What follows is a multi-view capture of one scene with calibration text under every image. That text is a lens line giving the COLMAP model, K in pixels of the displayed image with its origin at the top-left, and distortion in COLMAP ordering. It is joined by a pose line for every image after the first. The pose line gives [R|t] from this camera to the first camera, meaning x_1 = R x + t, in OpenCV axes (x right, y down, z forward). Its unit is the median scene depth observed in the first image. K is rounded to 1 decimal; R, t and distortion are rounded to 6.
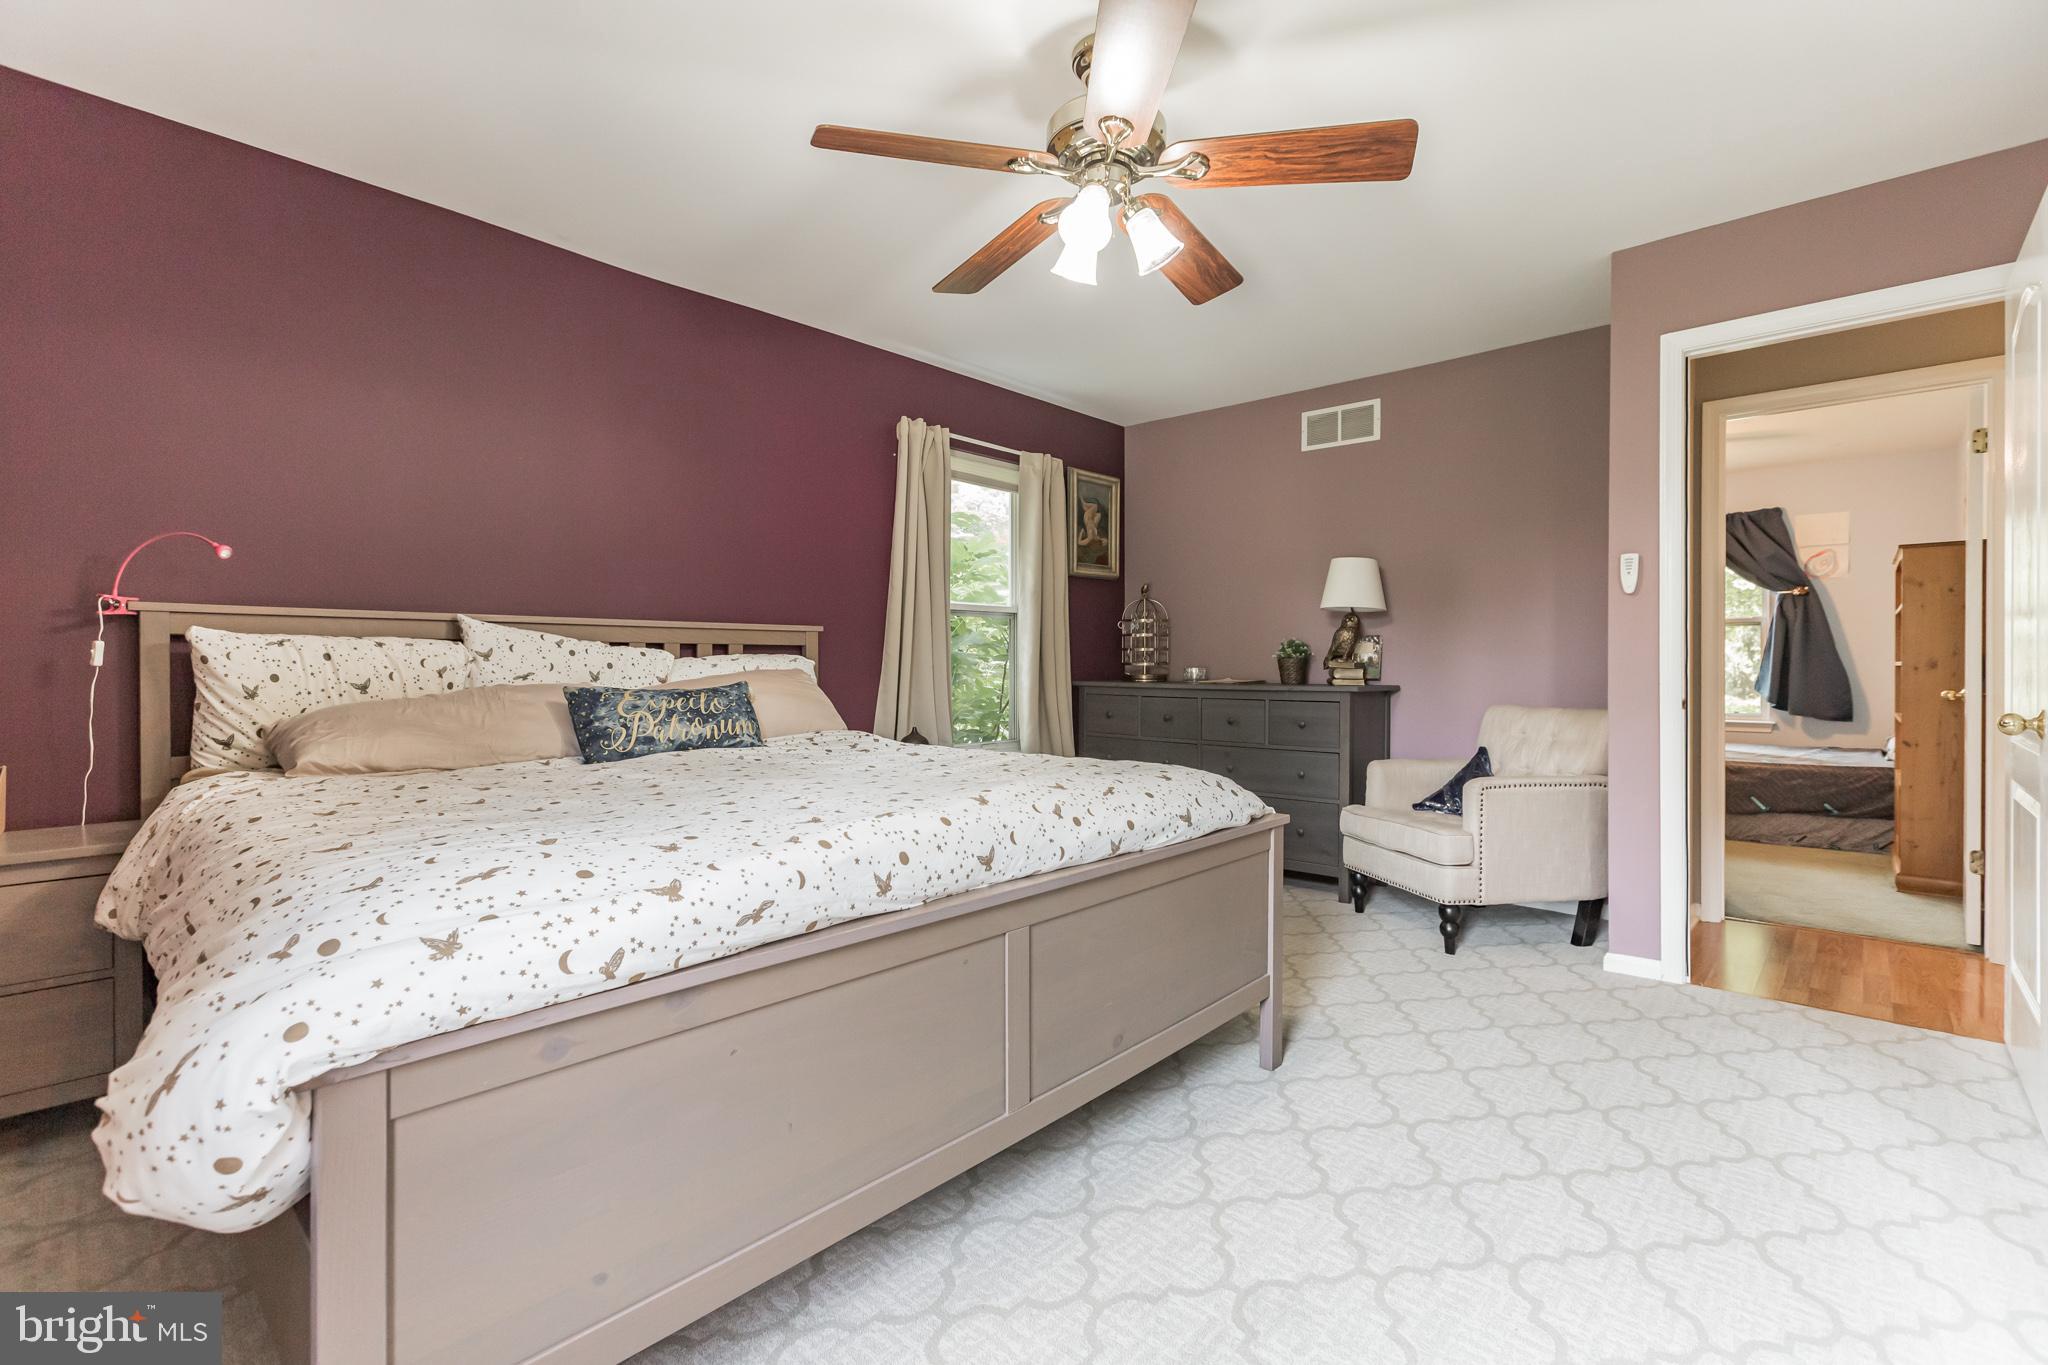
lens RADIAL K [[923.4, 0, 1017.4], [0, 923.4, 672.0], [0, 0, 1]] dist [0.001255, -0.002953]
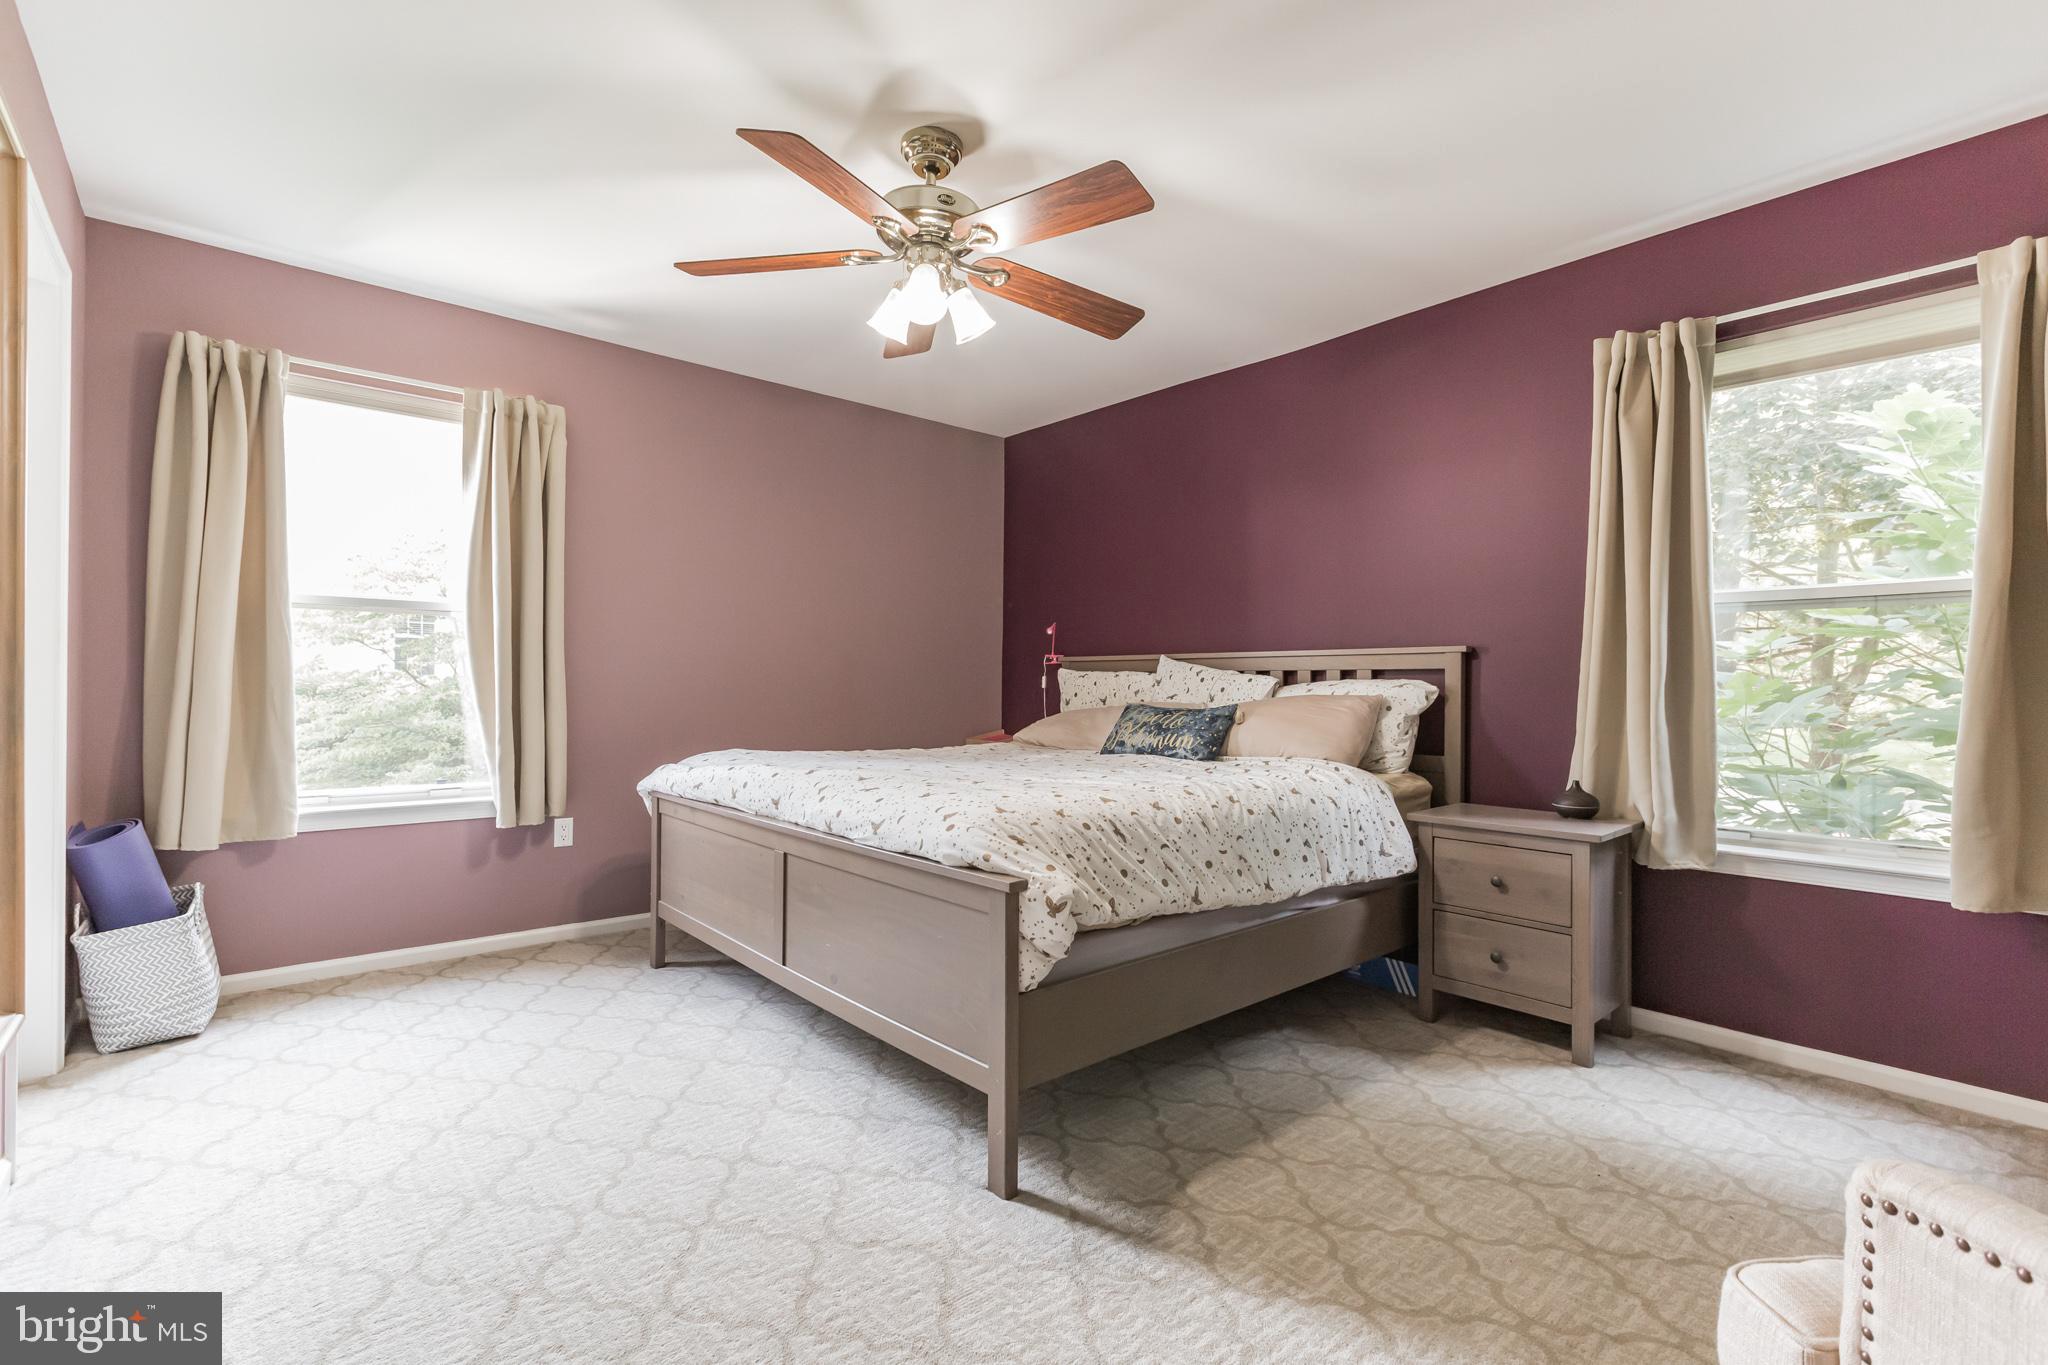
lens RADIAL K [[923.4, 0, 1017.3], [0, 923.4, 684.5], [0, 0, 1]] dist [0.001255, -0.002953]
pose [[-0.120840, -0.003143, -0.992667, 0.934021], [-0.015071, 0.999886, -0.001332, -0.008933], [0.992558, 0.014800, -0.120873, 0.966618]]
